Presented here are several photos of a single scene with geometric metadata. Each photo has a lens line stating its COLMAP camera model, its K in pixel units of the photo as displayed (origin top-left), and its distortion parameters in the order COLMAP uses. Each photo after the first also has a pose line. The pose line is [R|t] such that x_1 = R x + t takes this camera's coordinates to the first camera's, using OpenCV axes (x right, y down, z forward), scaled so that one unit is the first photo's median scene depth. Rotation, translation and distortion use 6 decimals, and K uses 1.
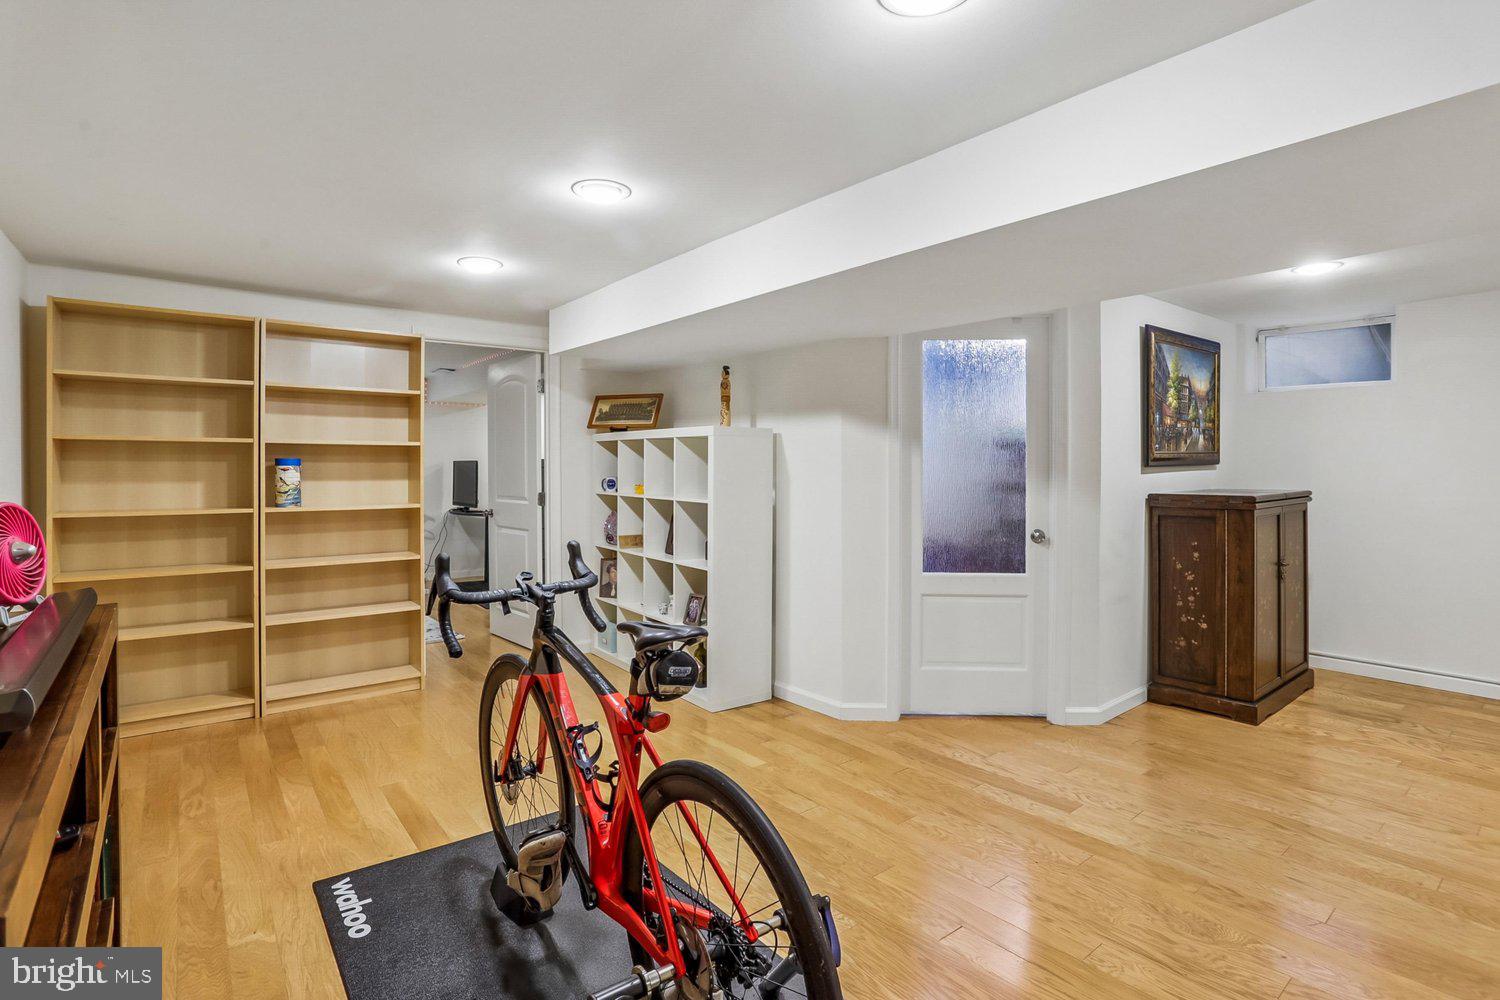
lens RADIAL K [[746.6, 0, 747.5], [0, 746.6, 475.6], [0, 0, 1]] dist [-0.046953, 0.021752]
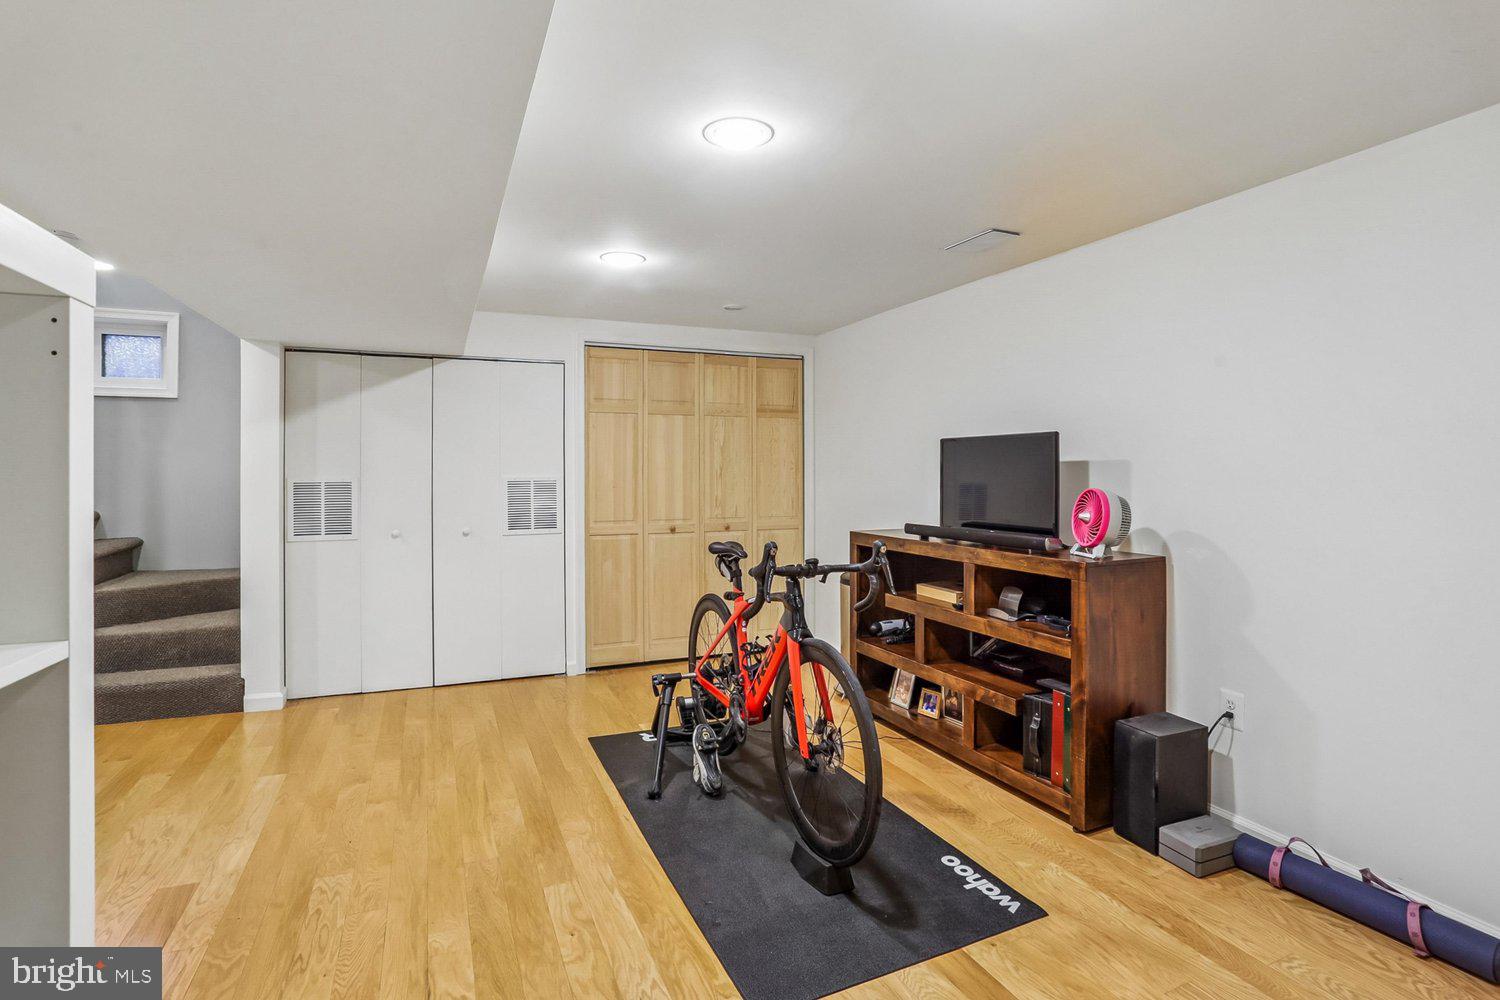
lens RADIAL K [[746.6, 0, 747.5], [0, 746.6, 475.6], [0, 0, 1]] dist [-0.046953, 0.021752]
pose [[-0.966274, 0.002036, 0.257508, -0.345316], [0.005225, 0.999918, 0.011700, -0.004918], [-0.257463, 0.012651, -0.966205, 1.462562]]
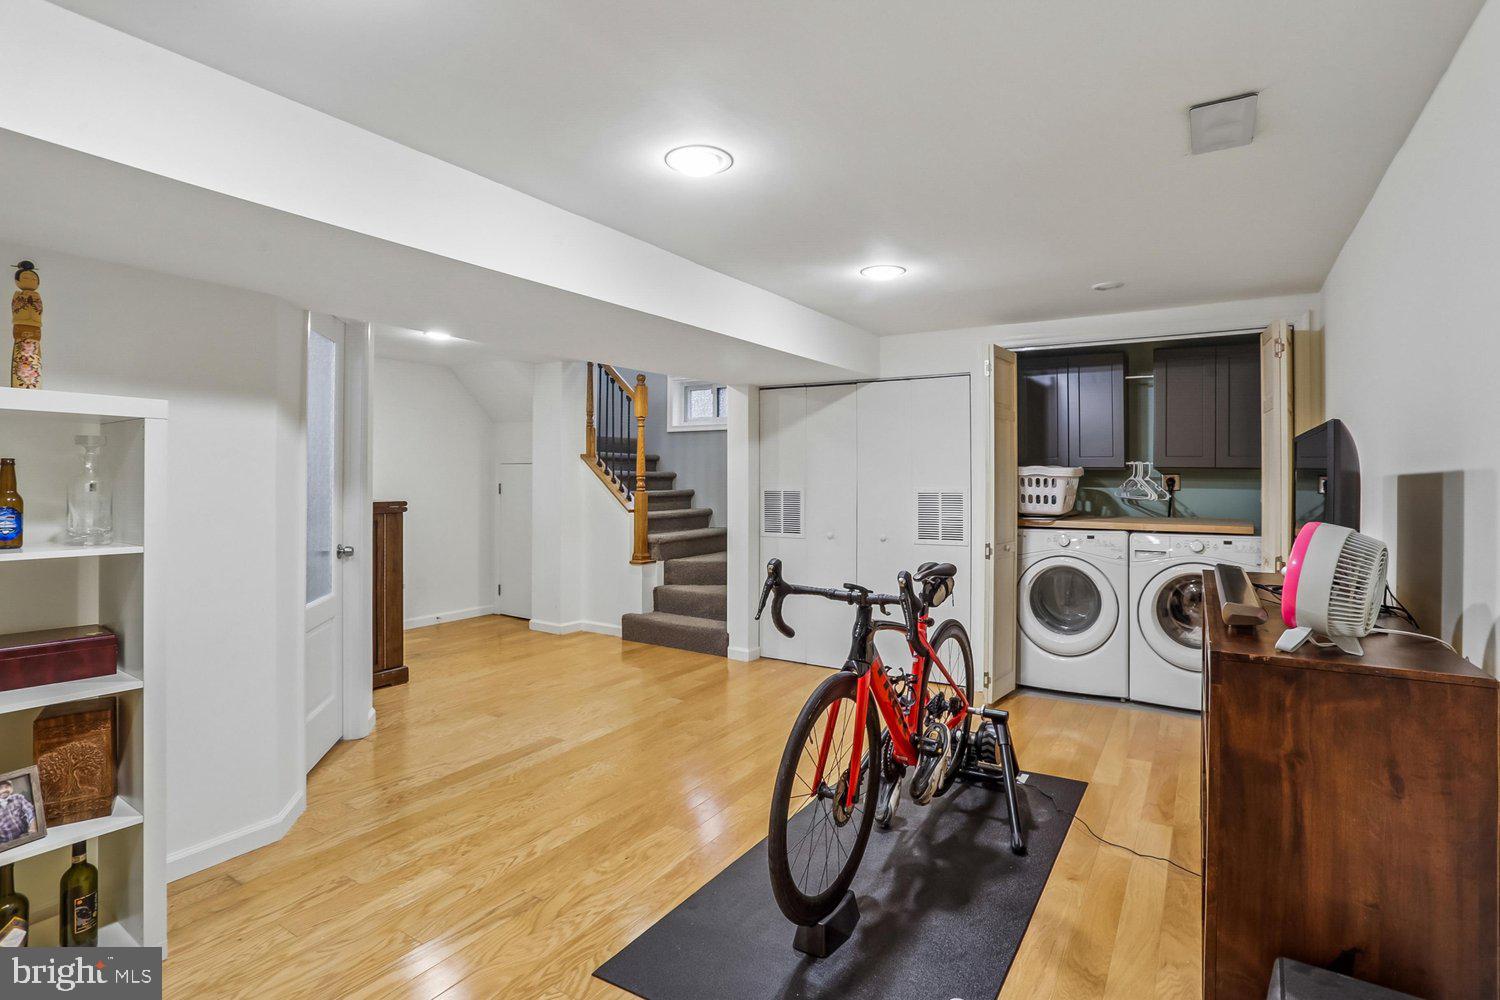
lens RADIAL K [[746.6, 0, 747.5], [0, 746.6, 475.6], [0, 0, 1]] dist [-0.046953, 0.021752]
pose [[-0.327640, 0.004817, 0.944790, -0.847785], [0.007029, 0.999972, -0.002660, -0.012385], [-0.944776, 0.005770, -0.327665, 1.015502]]
